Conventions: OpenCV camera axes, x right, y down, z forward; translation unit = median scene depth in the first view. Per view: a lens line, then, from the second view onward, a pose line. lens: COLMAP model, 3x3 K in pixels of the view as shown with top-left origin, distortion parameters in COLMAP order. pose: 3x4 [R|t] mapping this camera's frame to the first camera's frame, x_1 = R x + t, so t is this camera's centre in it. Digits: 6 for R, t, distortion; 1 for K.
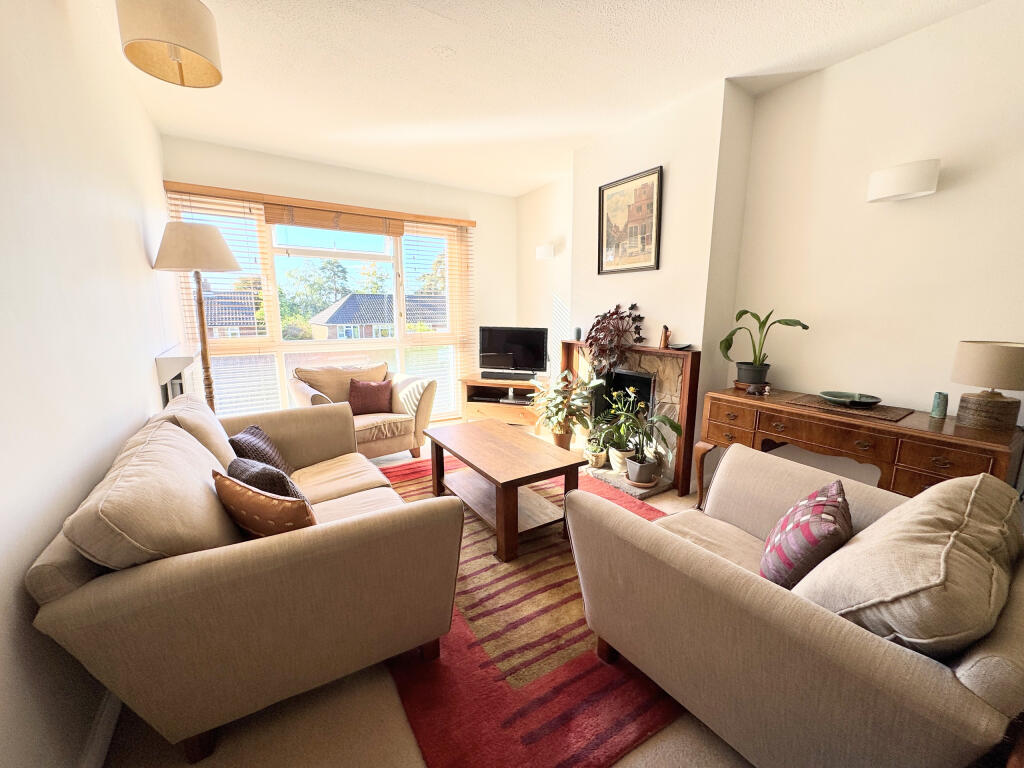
lens RADIAL K [[411.6, 0, 515.2], [0, 411.6, 379.7], [0, 0, 1]] dist [-0.001499, -0.000142]
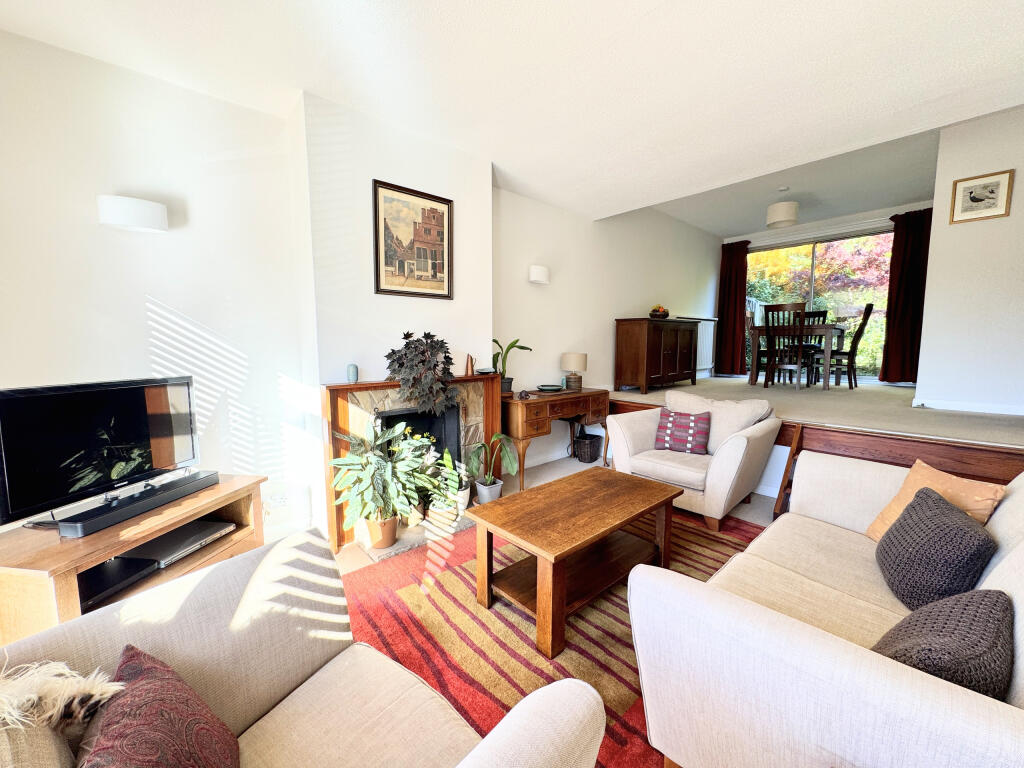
lens RADIAL K [[411.6, 0, 507.8], [0, 411.6, 383.4], [0, 0, 1]] dist [-0.001499, -0.000142]
pose [[-0.139314, -0.099465, 0.985240, -0.678293], [0.167353, 0.978266, 0.122425, -0.163226], [-0.976004, 0.181939, -0.119640, 1.001502]]
